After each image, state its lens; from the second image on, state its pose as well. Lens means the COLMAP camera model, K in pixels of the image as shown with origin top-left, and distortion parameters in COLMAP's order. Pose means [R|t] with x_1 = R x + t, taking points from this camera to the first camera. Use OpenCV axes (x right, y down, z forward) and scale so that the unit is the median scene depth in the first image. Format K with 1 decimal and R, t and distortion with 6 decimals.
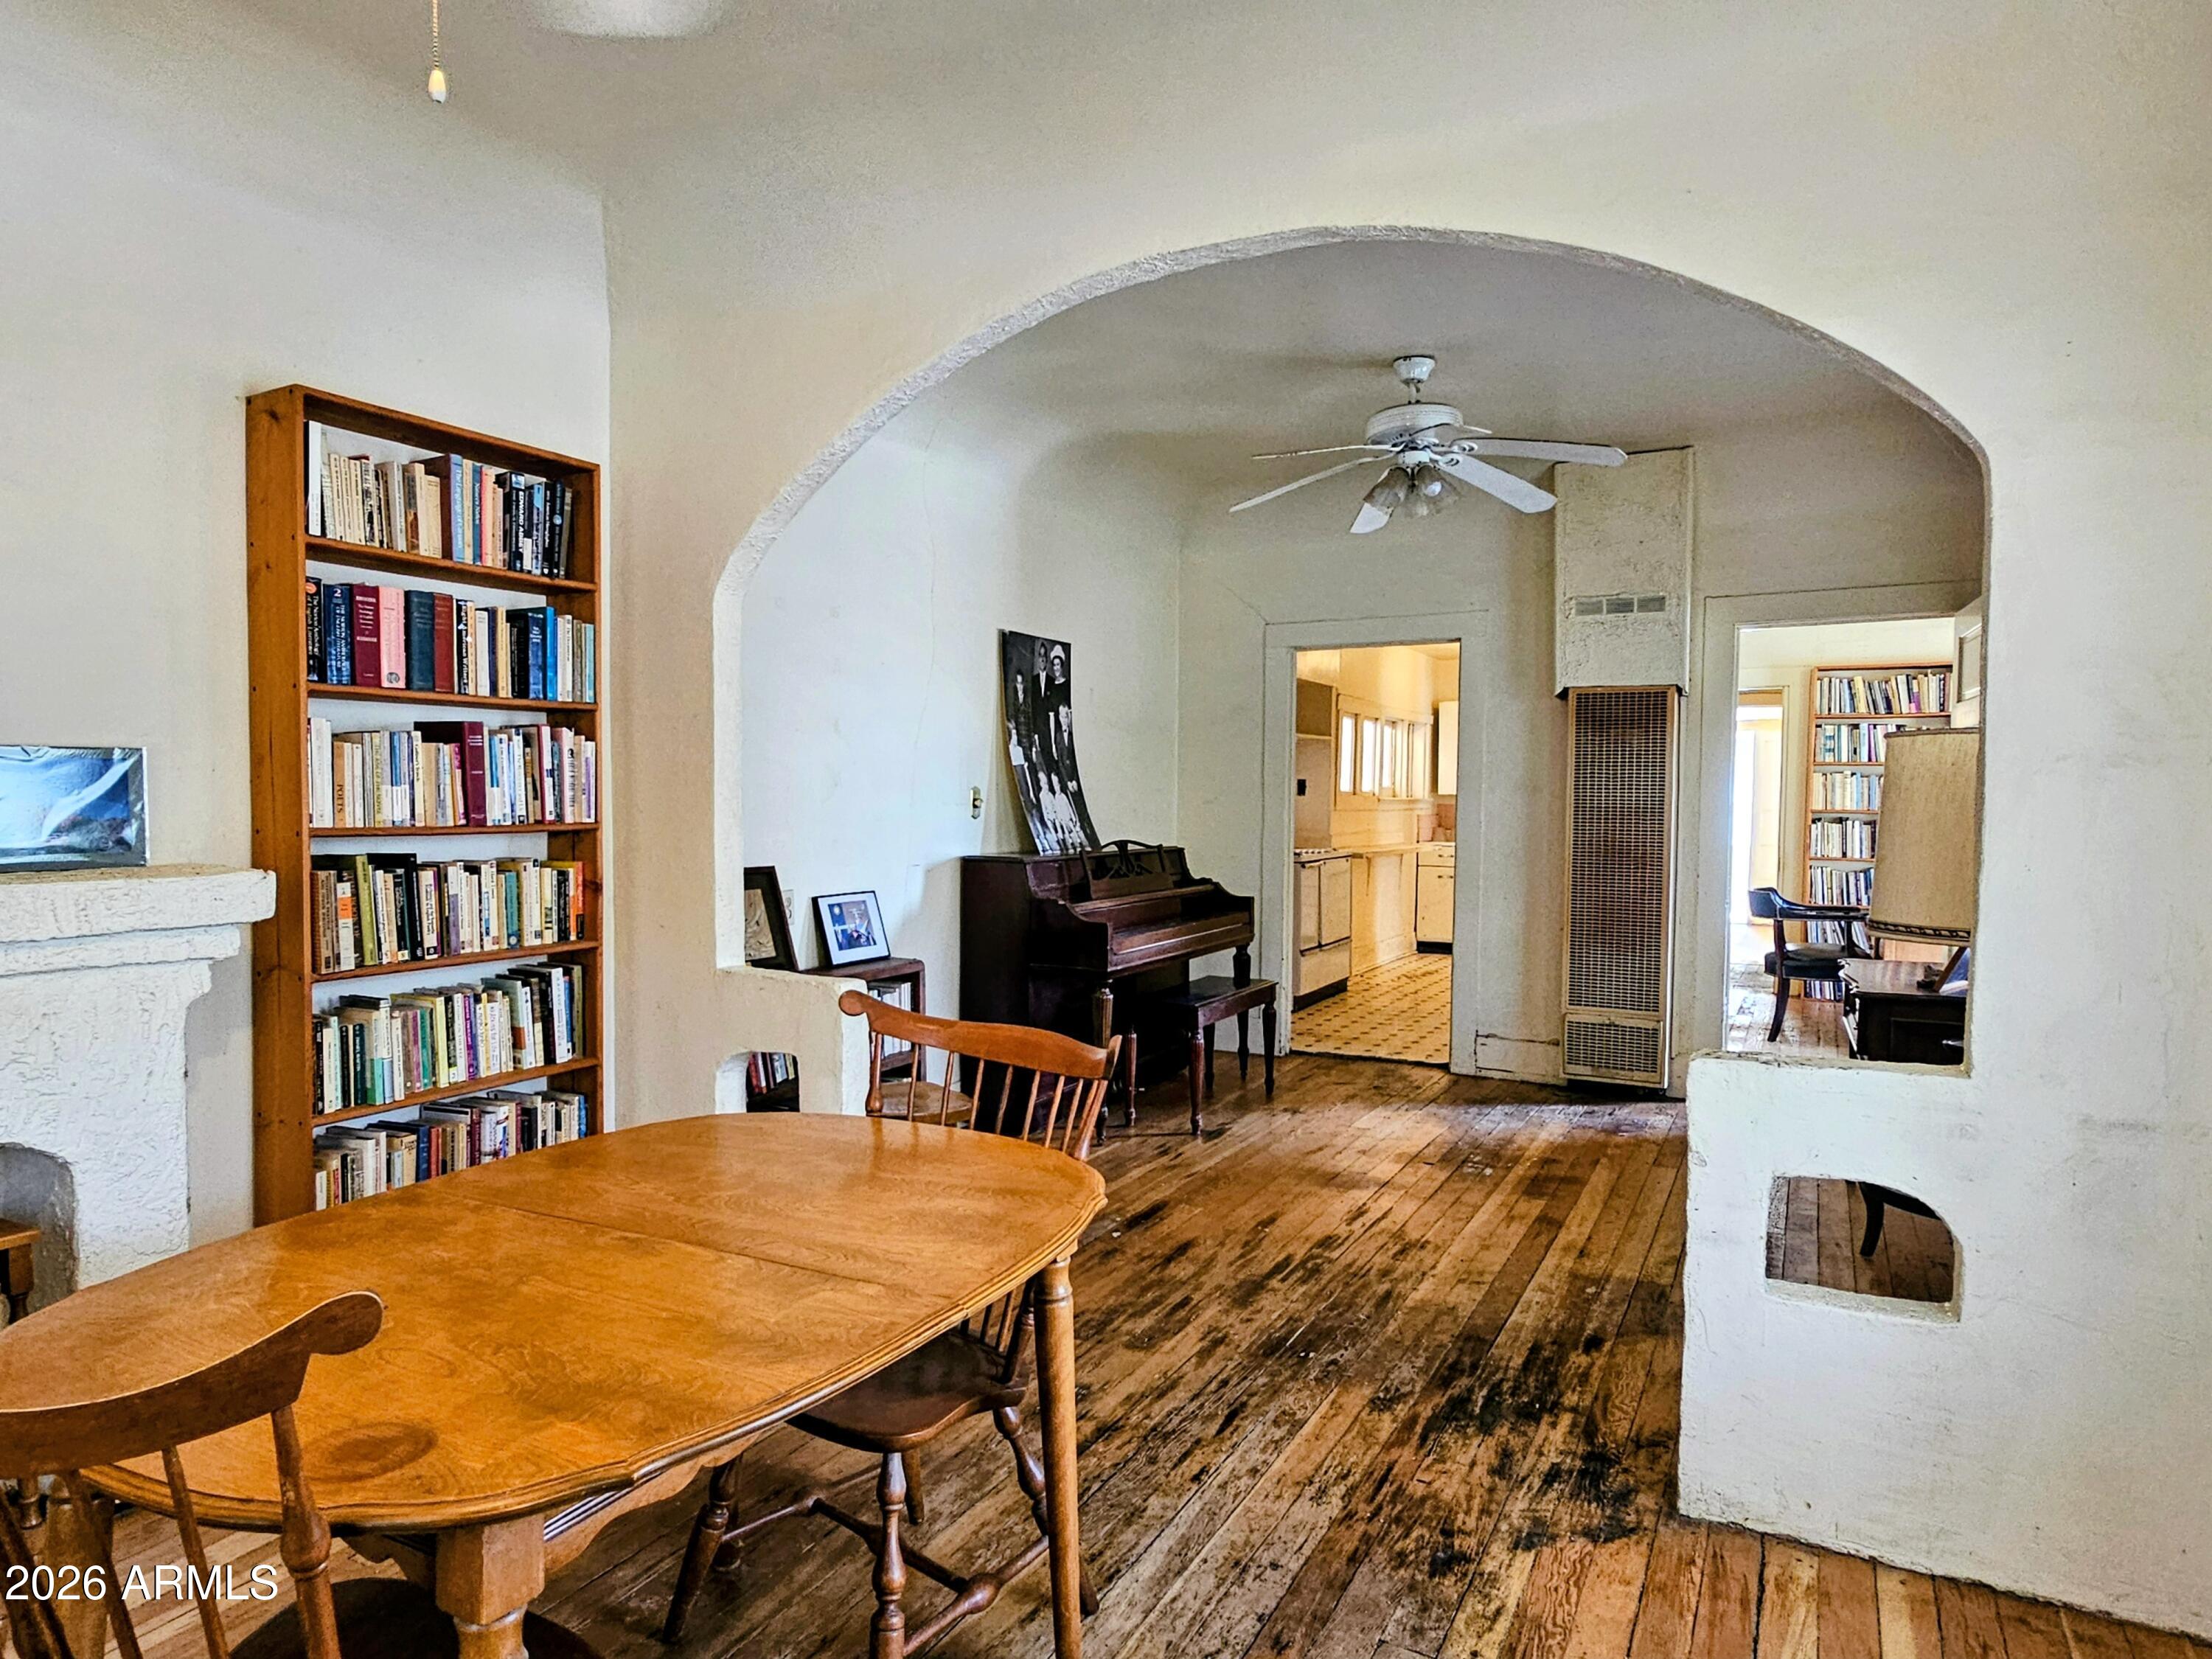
lens RADIAL K [[1334.3, 0, 1111.8], [0, 1334.3, 851.6], [0, 0, 1]] dist [-0.009952, 0.005895]
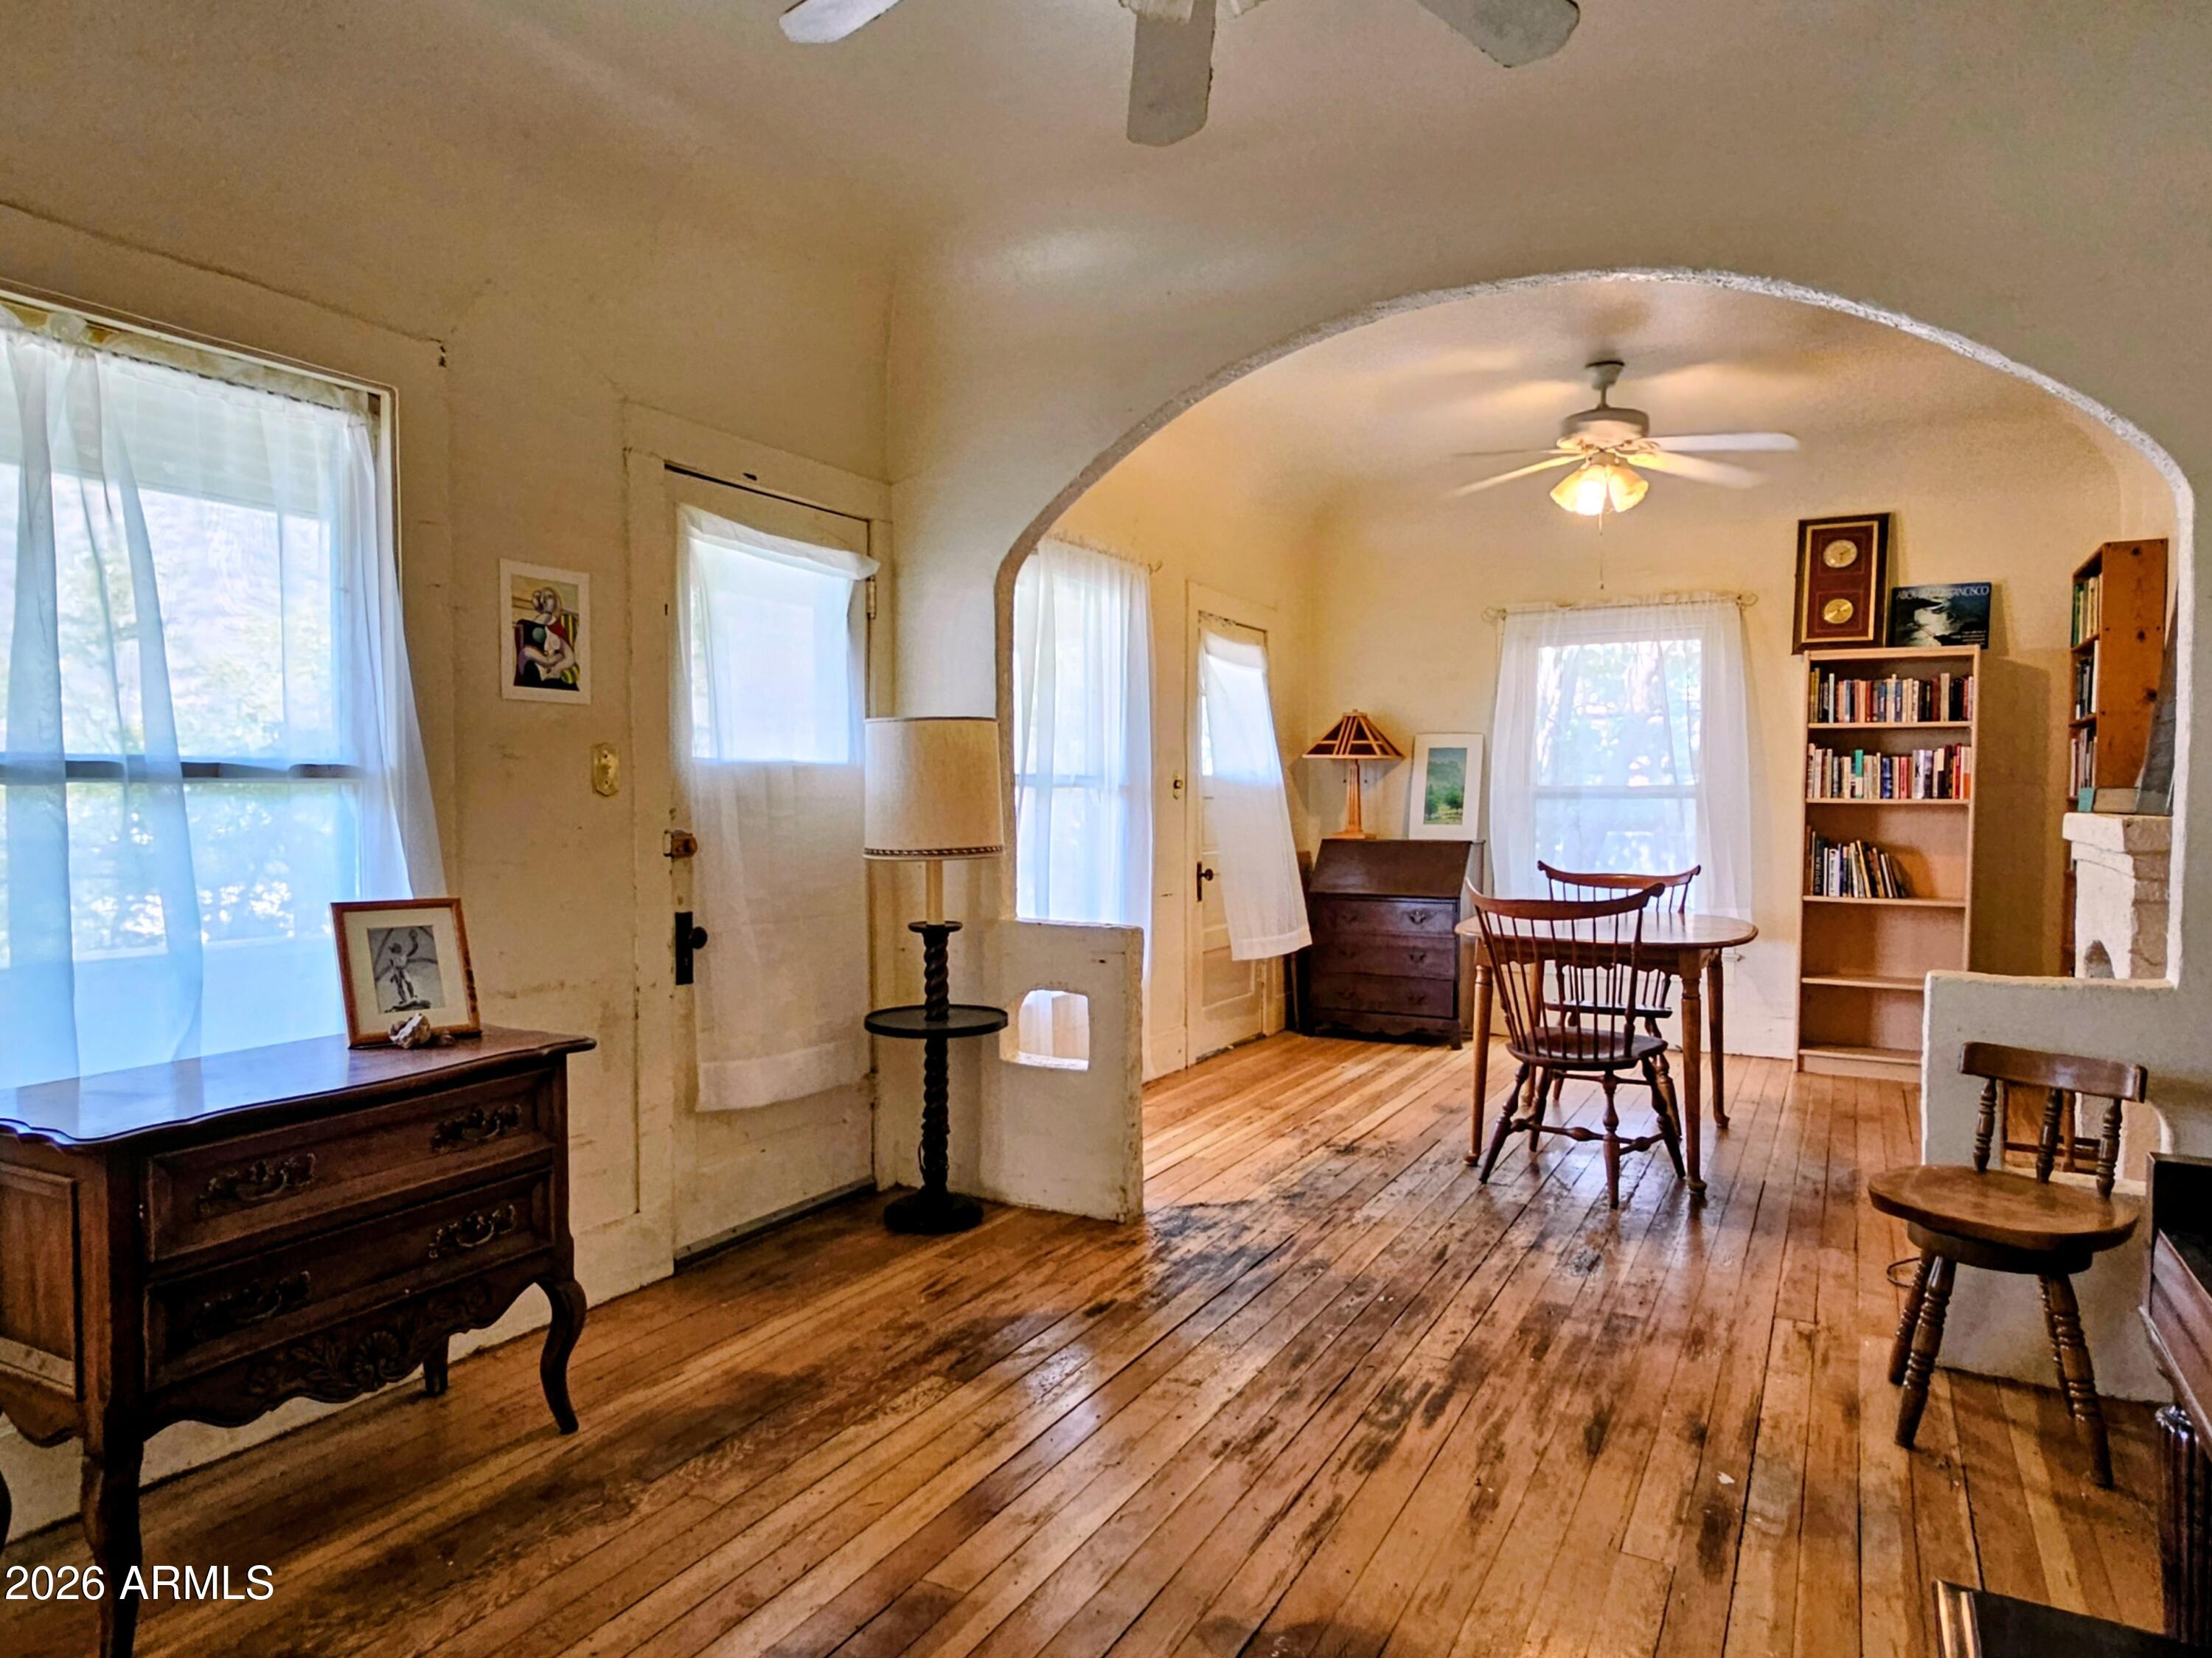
lens RADIAL K [[1334.2, 0, 1105.6], [0, 1334.2, 842.9], [0, 0, 1]] dist [-0.009952, 0.005895]
pose [[-0.999798, -0.007899, 0.018459, 0.317704], [-0.006352, 0.996578, 0.082418, -0.054906], [-0.019047, 0.082284, -0.996427, 1.828282]]
